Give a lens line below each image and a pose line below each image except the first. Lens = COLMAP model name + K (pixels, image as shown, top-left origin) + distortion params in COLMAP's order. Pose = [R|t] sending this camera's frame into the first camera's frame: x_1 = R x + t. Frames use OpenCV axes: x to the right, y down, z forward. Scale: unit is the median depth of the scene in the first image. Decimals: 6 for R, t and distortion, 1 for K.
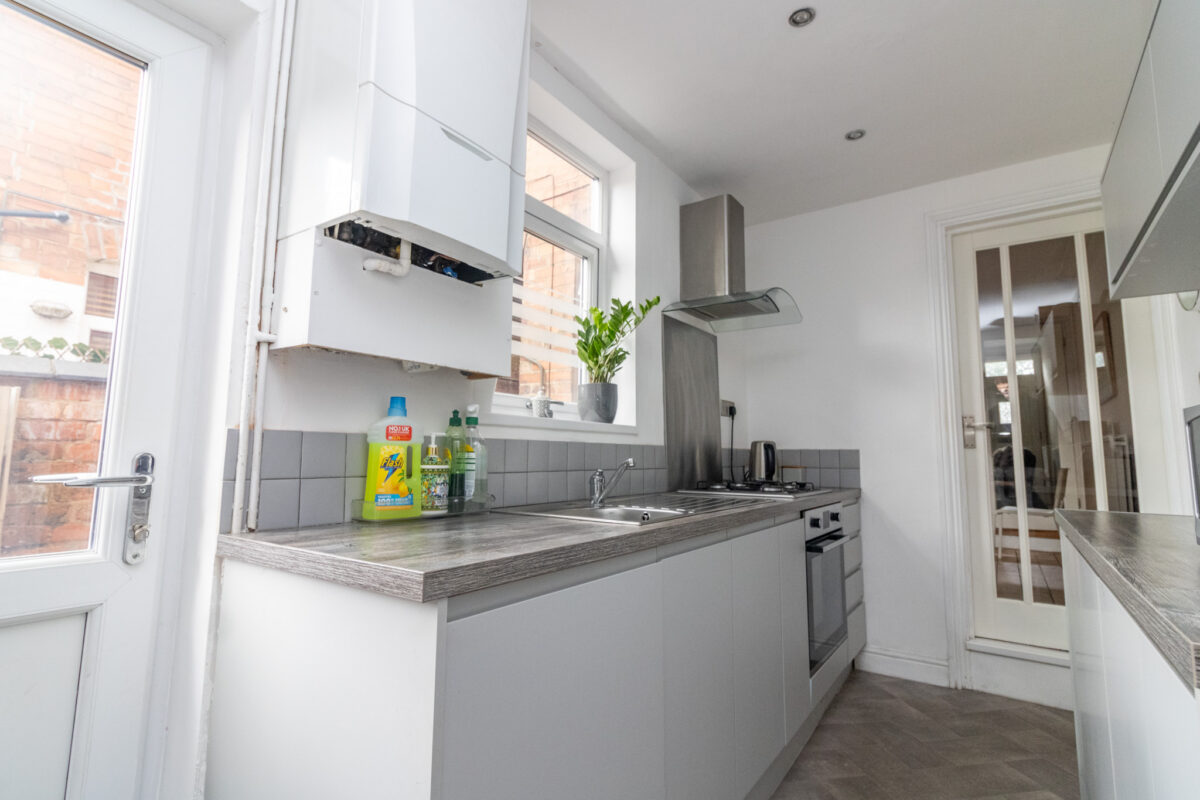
lens RADIAL K [[575.6, 0, 595.4], [0, 575.6, 396.5], [0, 0, 1]] dist [-0.012219, -0.001241]
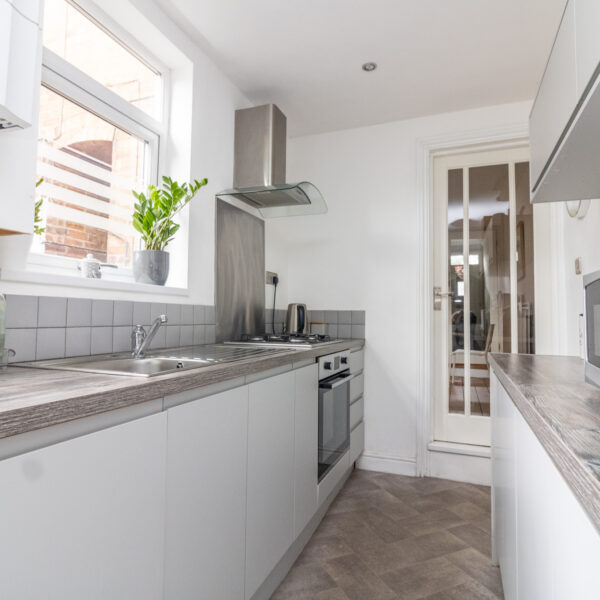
lens RADIAL K [[417.9, 0, 300.5], [0, 417.9, 301.0], [0, 0, 1]] dist [-0.024732, -0.010875]
pose [[0.967804, 0.012213, 0.251410, 0.076607], [-0.029040, 0.997570, 0.063328, 0.014632], [-0.250026, -0.068590, 0.965807, 0.103319]]
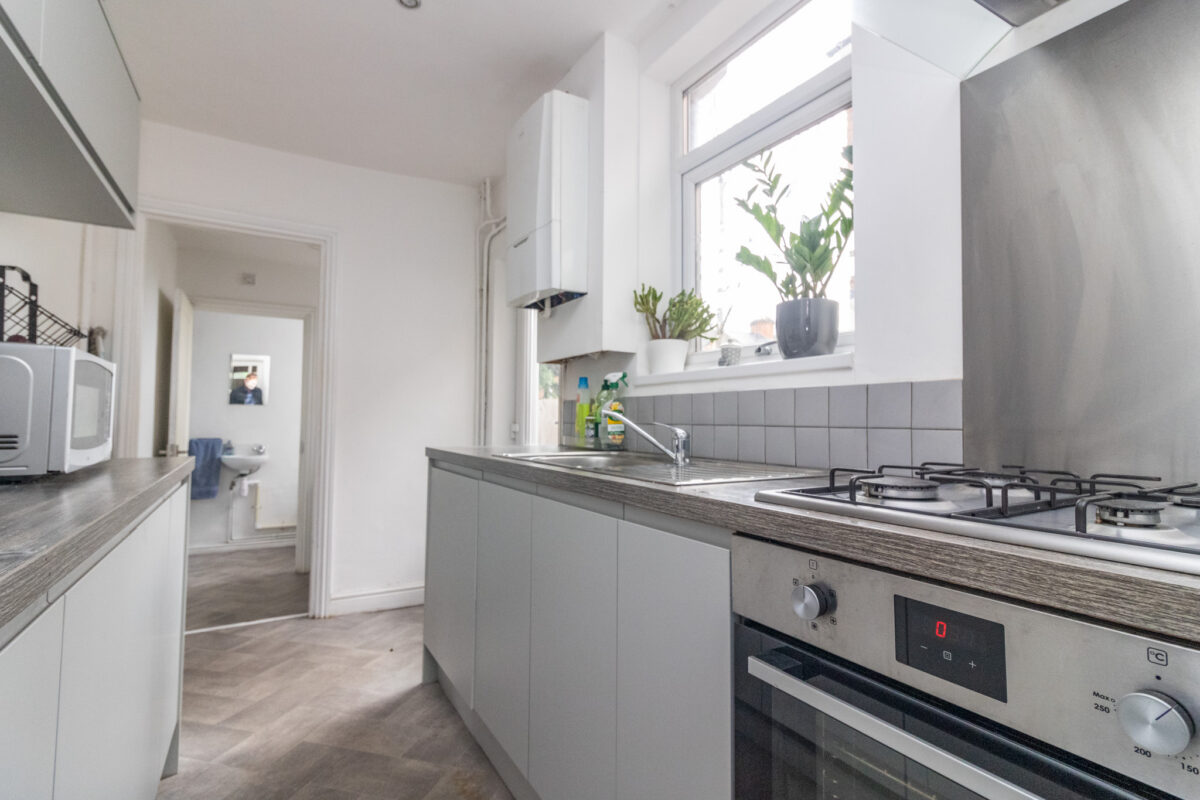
lens RADIAL K [[575.6, 0, 601.8], [0, 575.6, 390.3], [0, 0, 1]] dist [-0.012219, -0.001241]
pose [[-0.411295, -0.042383, -0.910516, 0.676120], [0.099753, 0.990826, -0.091181, 0.112909], [0.906027, -0.128329, -0.403294, 0.974604]]
